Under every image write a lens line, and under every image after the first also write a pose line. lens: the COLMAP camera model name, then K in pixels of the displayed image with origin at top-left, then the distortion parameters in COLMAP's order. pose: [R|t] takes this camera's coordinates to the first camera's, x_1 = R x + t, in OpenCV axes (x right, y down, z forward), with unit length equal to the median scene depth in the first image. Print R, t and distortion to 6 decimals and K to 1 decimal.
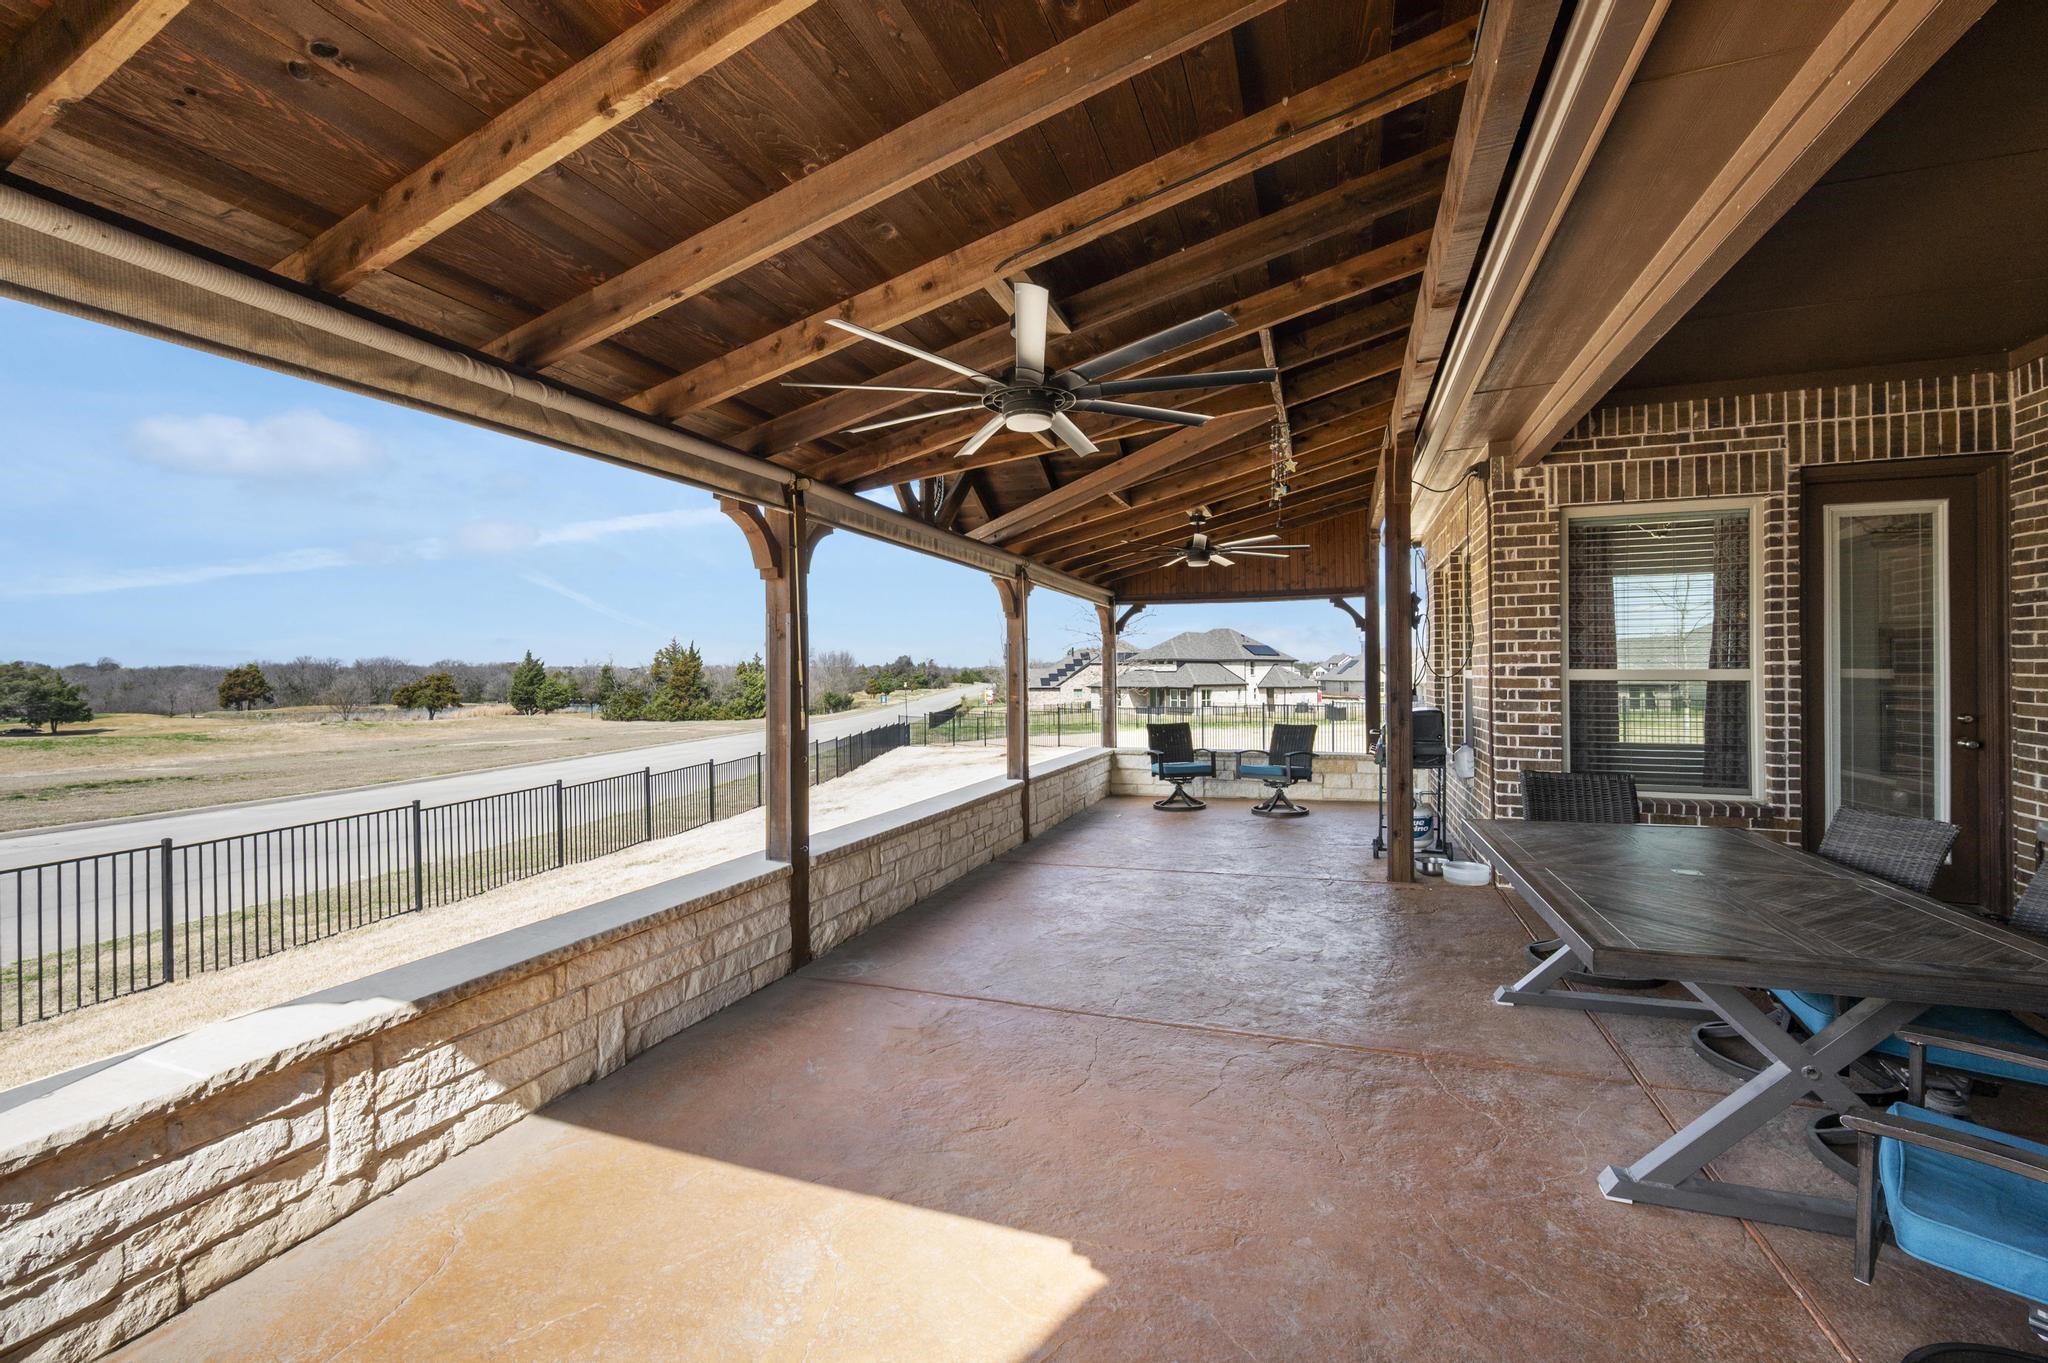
lens RADIAL K [[813.5, 0, 1043.8], [0, 813.5, 673.2], [0, 0, 1]] dist [-0.000310, 0.000686]
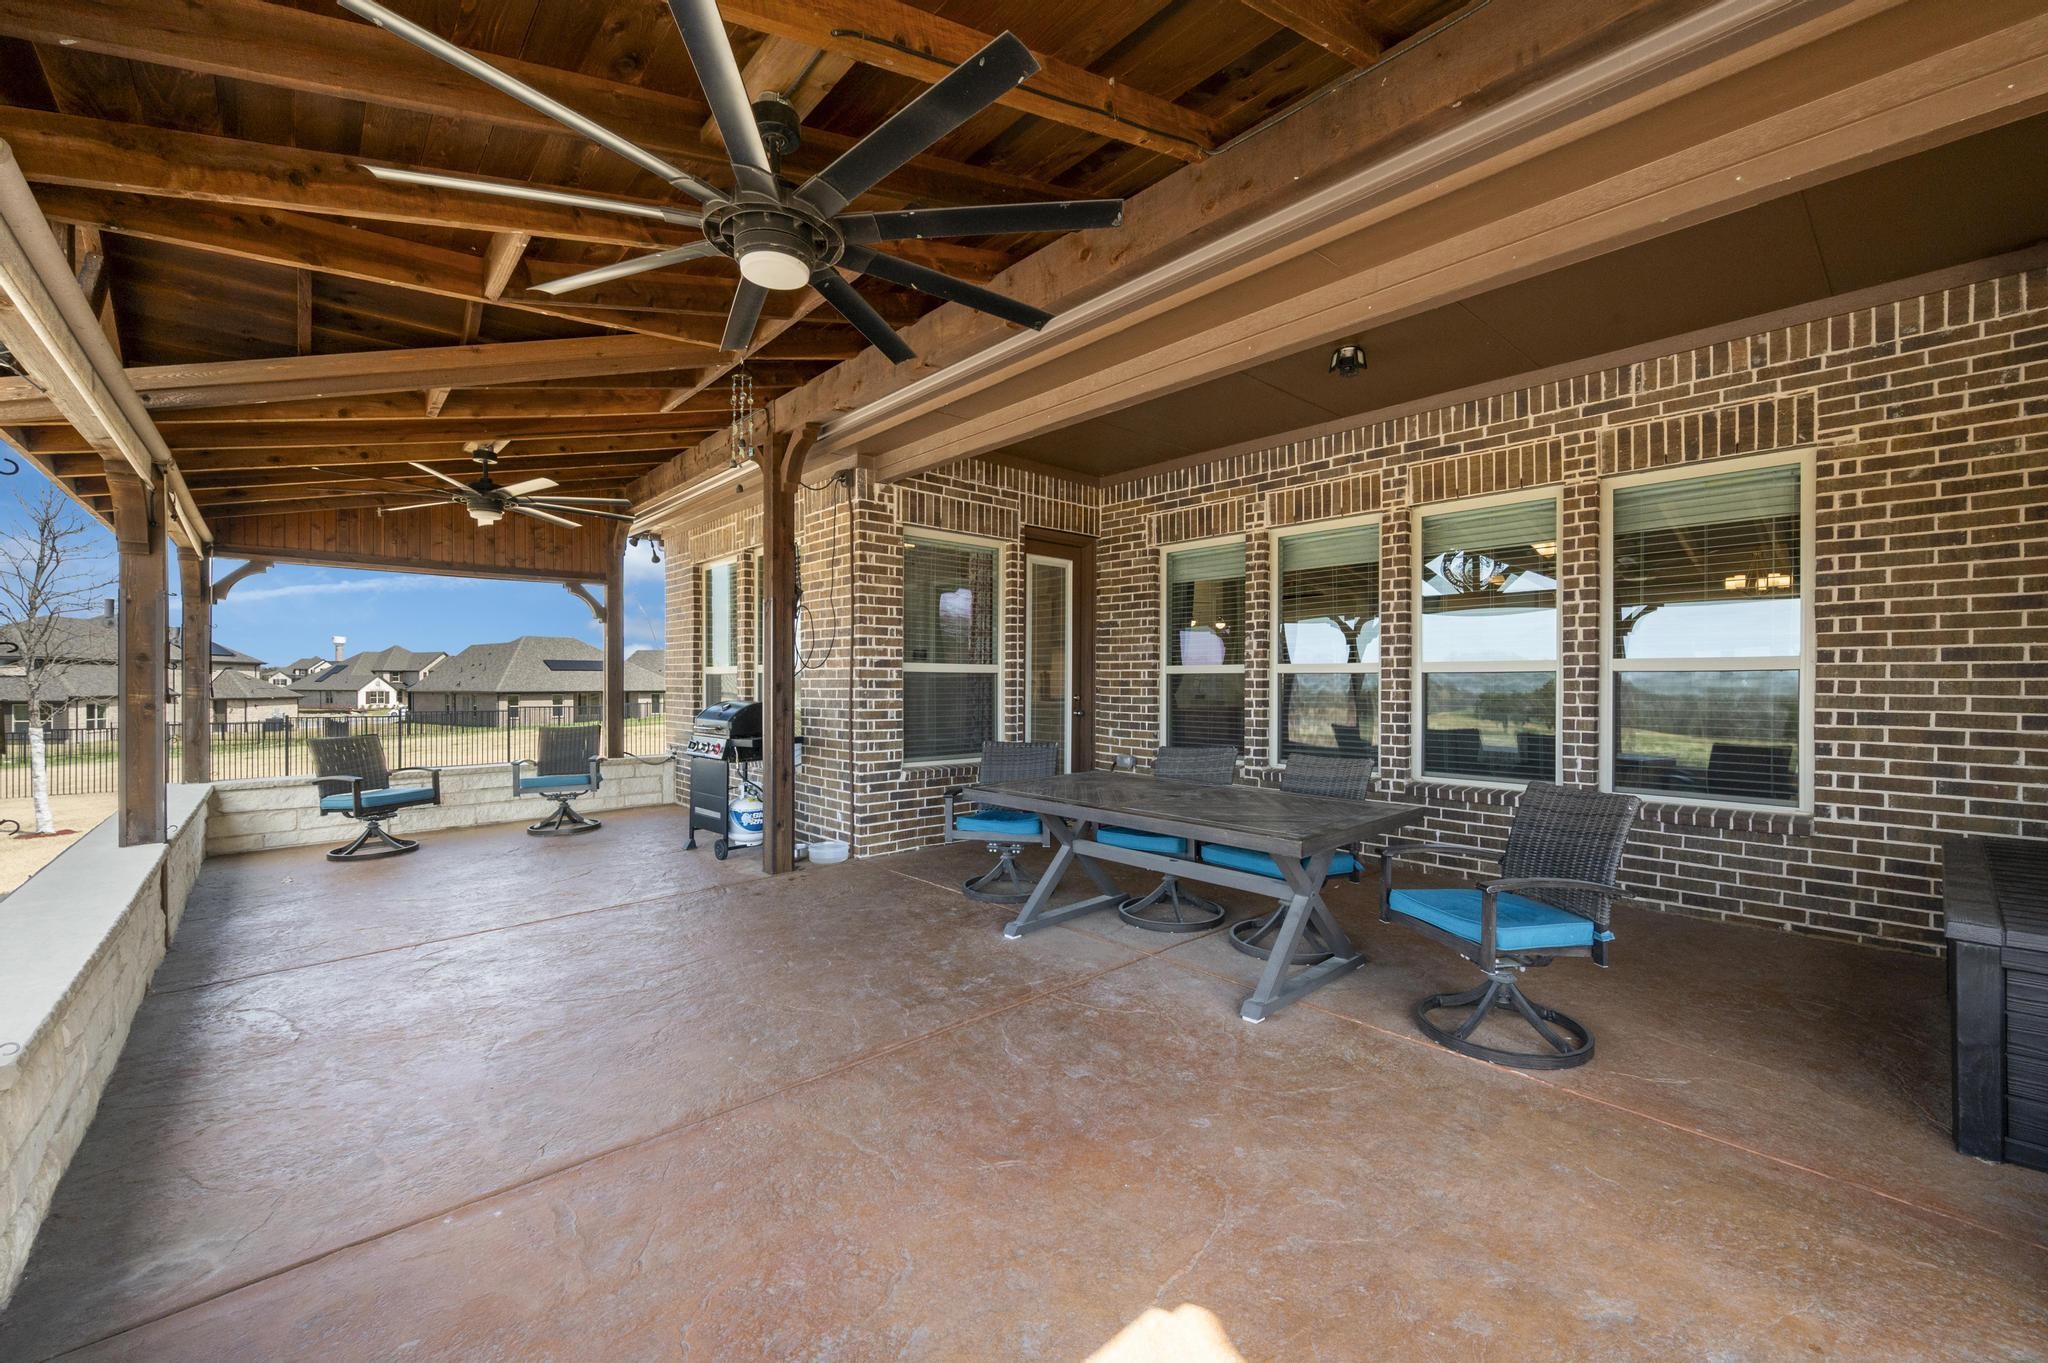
lens RADIAL K [[813.5, 0, 1008.0], [0, 813.5, 689.2], [0, 0, 1]] dist [-0.000310, 0.000686]
pose [[0.491320, -0.004652, 0.870967, -0.309956], [-0.003289, 0.999969, 0.007197, 0.025047], [-0.870973, -0.006401, 0.491290, 0.286978]]
